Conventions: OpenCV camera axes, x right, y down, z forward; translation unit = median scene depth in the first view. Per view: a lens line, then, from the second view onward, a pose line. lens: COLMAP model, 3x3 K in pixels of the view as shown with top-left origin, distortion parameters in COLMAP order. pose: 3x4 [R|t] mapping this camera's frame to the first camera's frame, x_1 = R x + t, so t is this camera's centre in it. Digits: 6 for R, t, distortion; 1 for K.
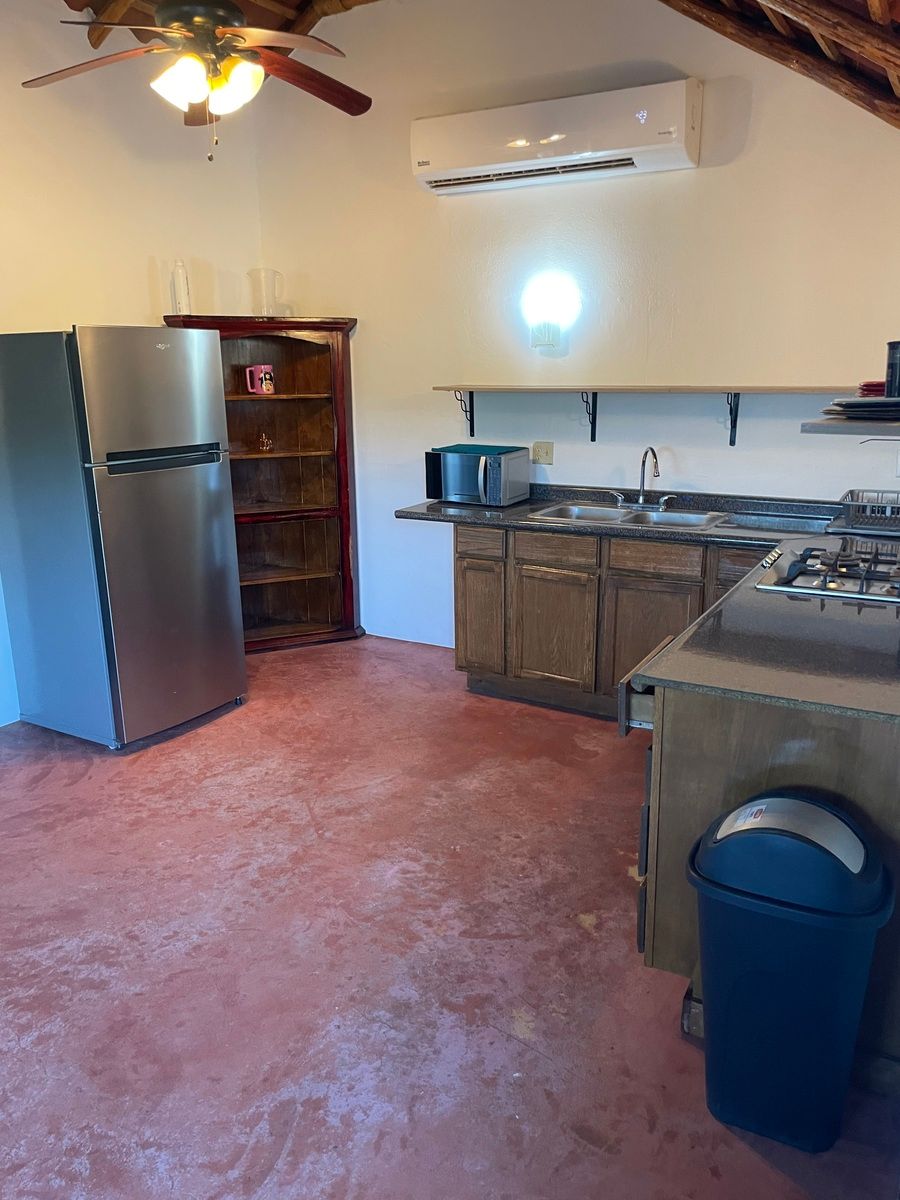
lens RADIAL K [[912.0, 0, 460.1], [0, 912.0, 607.5], [0, 0, 1]] dist [0.094101, -0.128668]
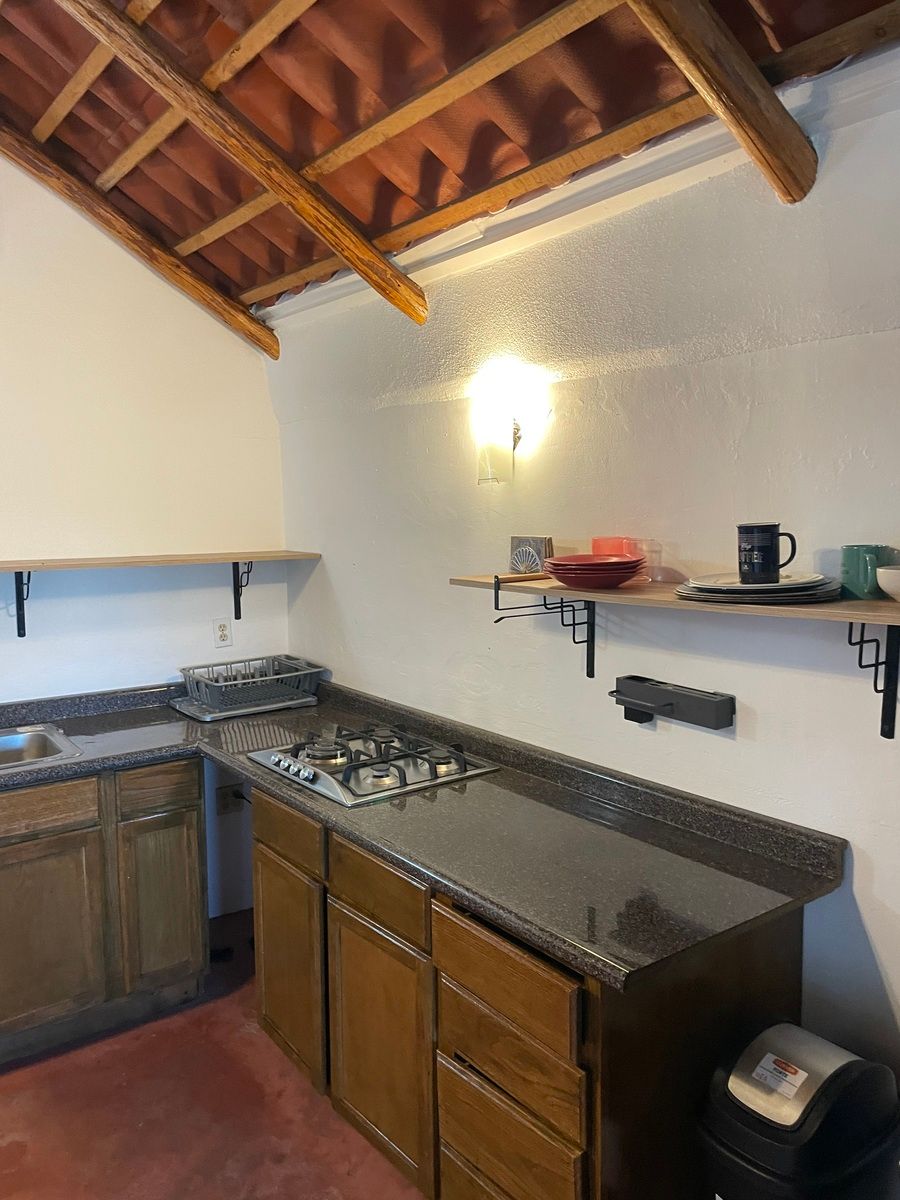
lens RADIAL K [[912.0, 0, 442.3], [0, 912.0, 603.7], [0, 0, 1]] dist [0.094101, -0.128668]
pose [[0.421320, -0.096735, 0.901738, -0.245011], [0.239025, 0.970984, -0.007516, -0.117070], [-0.874846, 0.218705, 0.432217, 0.375658]]
